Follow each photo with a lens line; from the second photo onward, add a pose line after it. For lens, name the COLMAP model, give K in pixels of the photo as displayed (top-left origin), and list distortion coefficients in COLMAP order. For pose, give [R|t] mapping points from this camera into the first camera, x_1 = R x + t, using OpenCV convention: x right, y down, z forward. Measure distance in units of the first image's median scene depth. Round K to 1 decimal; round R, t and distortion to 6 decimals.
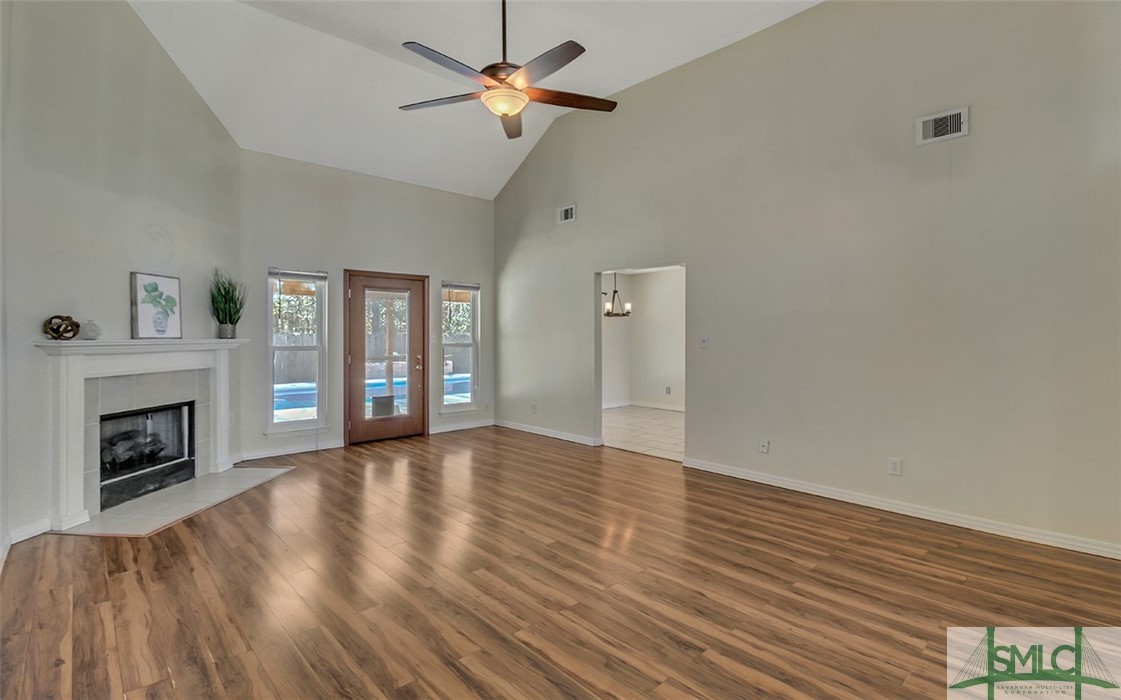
lens RADIAL K [[531.2, 0, 560.6], [0, 531.2, 330.6], [0, 0, 1]] dist [0.000028, -0.014409]
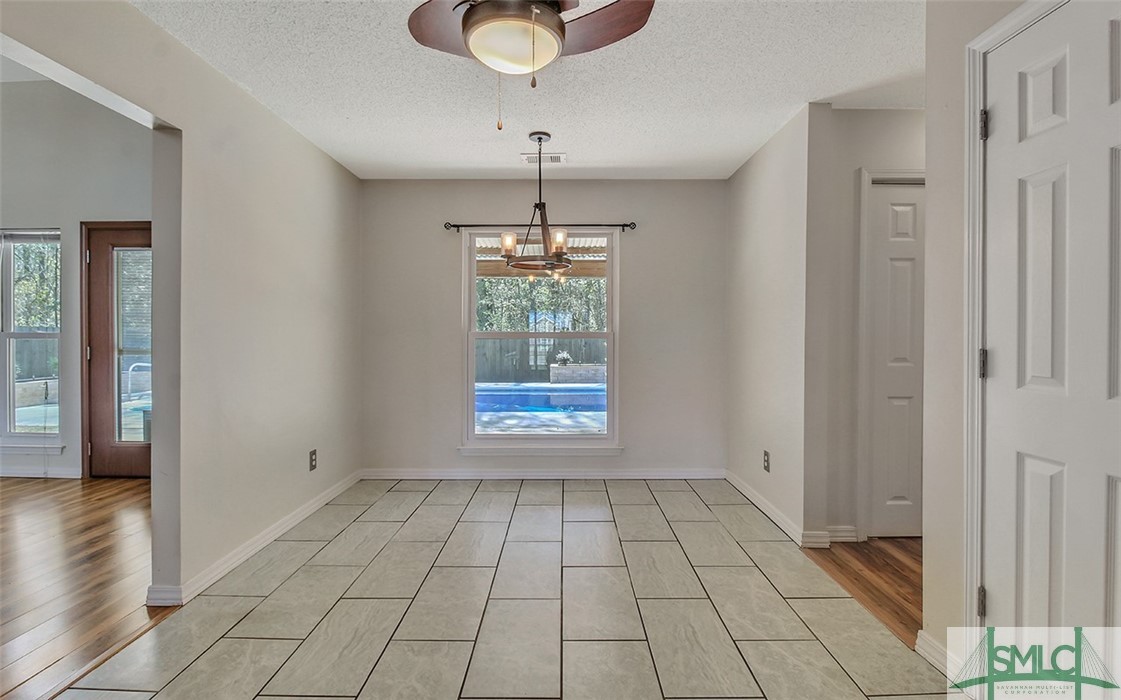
lens RADIAL K [[526.2, 0, 560.6], [0, 526.2, 340.6], [0, 0, 1]] dist [-0.004129, -0.001031]
pose [[0.731843, 0.000306, -0.681473, 0.625403], [0.008861, 0.999911, 0.009965, 0.045213], [0.681415, -0.013331, 0.731776, 1.116682]]
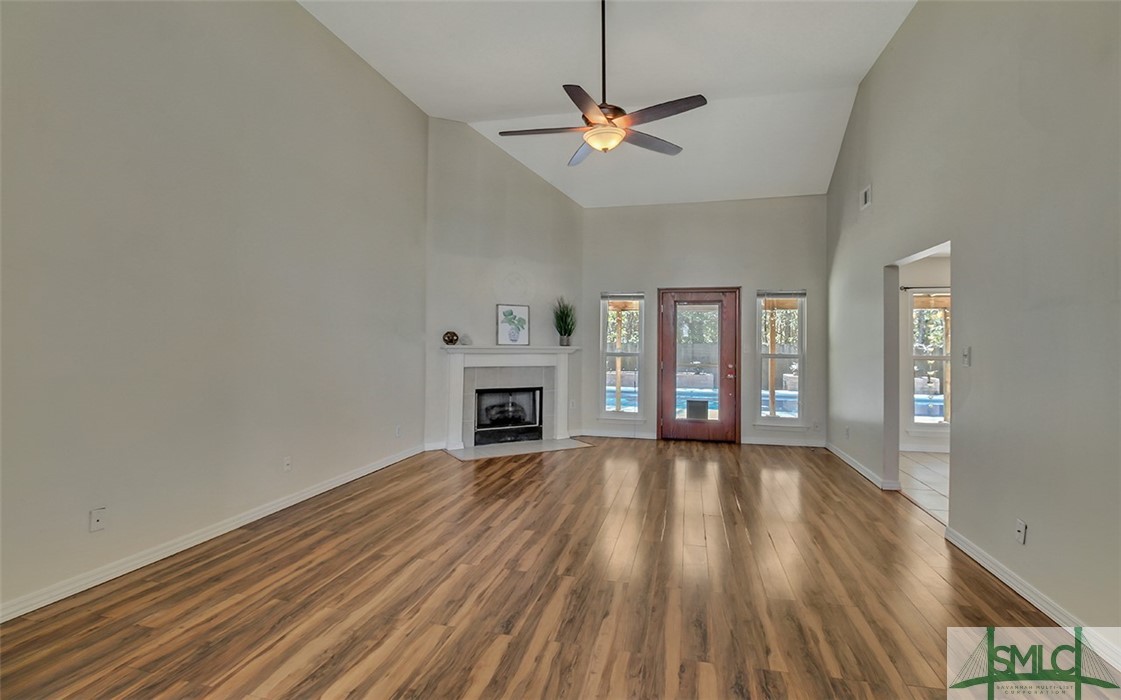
lens RADIAL K [[526.2, 0, 560.6], [0, 526.2, 340.6], [0, 0, 1]] dist [-0.004129, -0.001031]
pose [[0.551973, 0.001036, -0.833861, 0.535950], [-0.002976, 0.999995, -0.000727, 0.001946], [0.833856, 0.002882, 0.551974, 0.217095]]
